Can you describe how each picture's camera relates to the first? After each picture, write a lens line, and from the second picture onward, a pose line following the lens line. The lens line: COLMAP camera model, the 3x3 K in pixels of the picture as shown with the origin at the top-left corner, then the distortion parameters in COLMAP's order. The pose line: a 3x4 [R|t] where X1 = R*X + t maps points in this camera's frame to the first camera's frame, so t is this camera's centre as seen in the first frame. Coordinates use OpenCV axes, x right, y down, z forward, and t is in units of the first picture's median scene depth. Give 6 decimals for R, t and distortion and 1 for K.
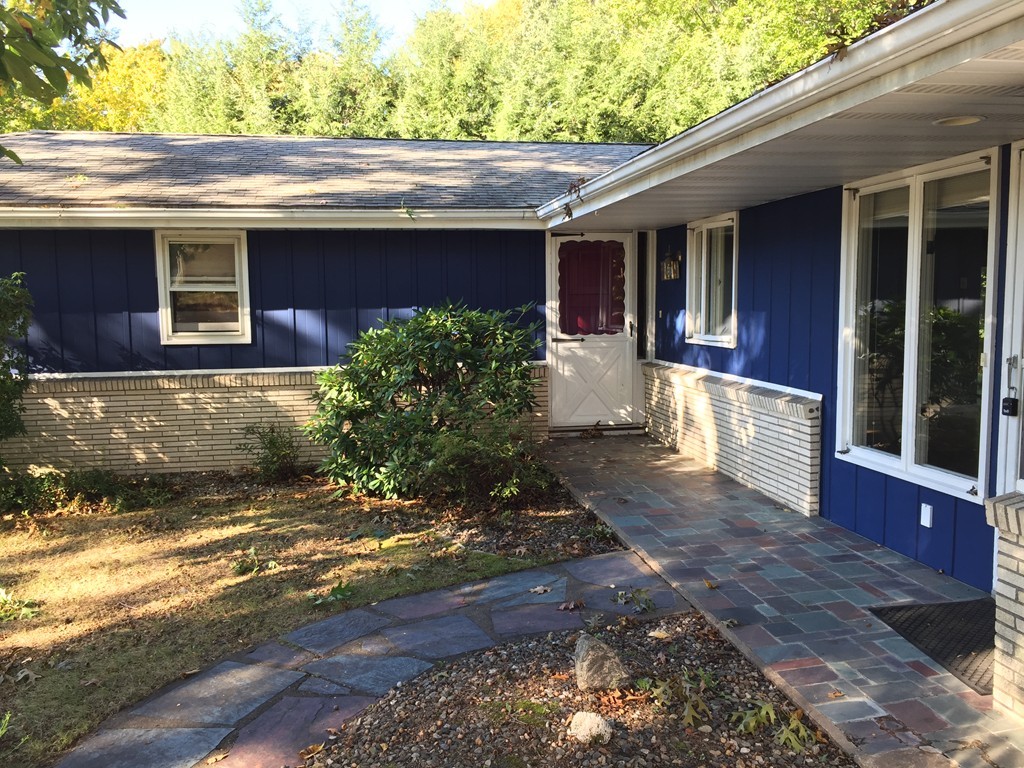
lens RADIAL K [[870.3, 0, 507.2], [0, 870.3, 381.4], [0, 0, 1]] dist [0.065331, -0.085728]
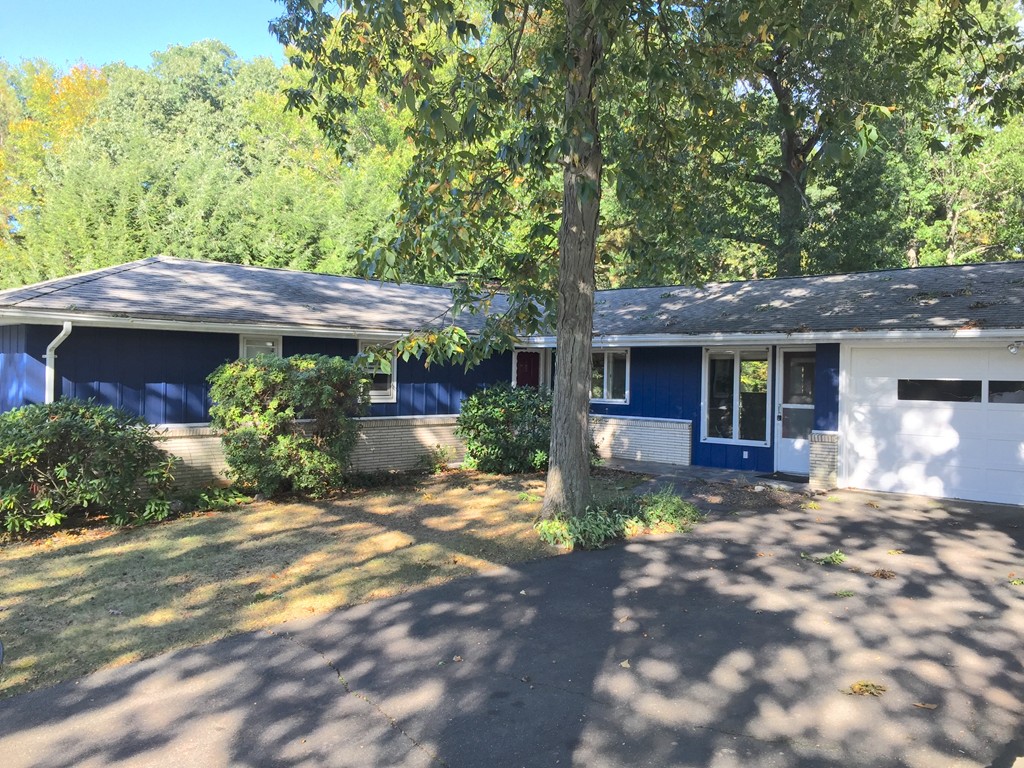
lens RADIAL K [[870.3, 0, 507.2], [0, 870.3, 381.4], [0, 0, 1]] dist [0.065331, -0.085728]
pose [[0.767536, 0.018097, 0.640750, -1.860670], [0.031674, 0.997310, -0.066109, 0.056291], [-0.640223, 0.071036, 0.764898, -0.752387]]
